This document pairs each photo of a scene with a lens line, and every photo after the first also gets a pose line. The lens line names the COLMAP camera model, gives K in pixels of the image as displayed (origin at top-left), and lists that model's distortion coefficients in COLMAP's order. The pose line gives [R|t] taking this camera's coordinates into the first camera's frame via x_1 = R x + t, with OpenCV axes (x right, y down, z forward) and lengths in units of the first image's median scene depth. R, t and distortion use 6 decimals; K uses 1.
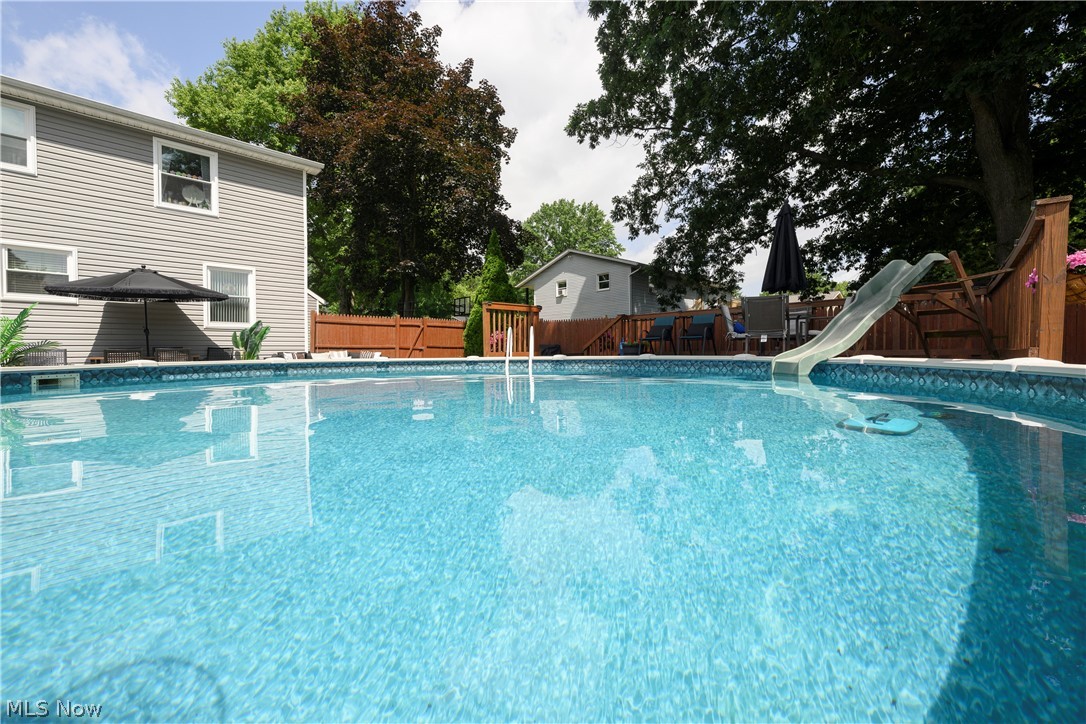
lens RADIAL K [[429.8, 0, 538.9], [0, 429.8, 357.3], [0, 0, 1]] dist [-0.003519, -0.000320]
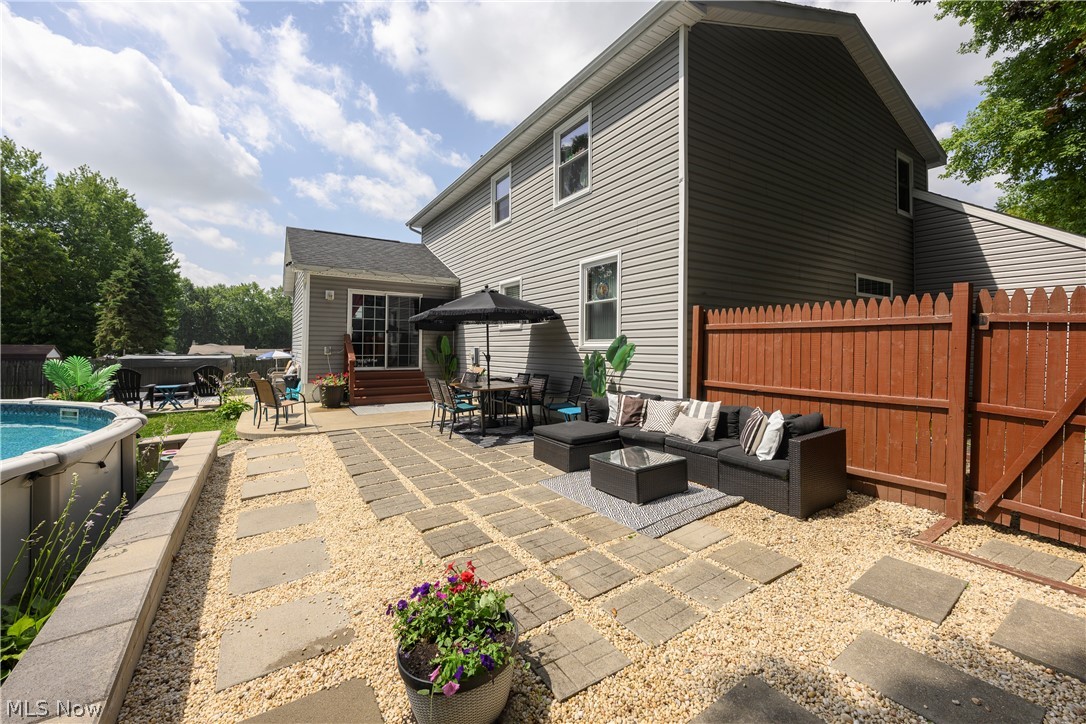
lens RADIAL K [[429.8, 0, 539.1], [0, 429.8, 343.1], [0, 0, 1]] dist [-0.003519, -0.000320]
pose [[-0.188281, -0.008259, -0.982080, -0.034869], [-0.022951, 0.999729, -0.004007, -0.070981], [0.981847, 0.021785, -0.188420, 1.026833]]
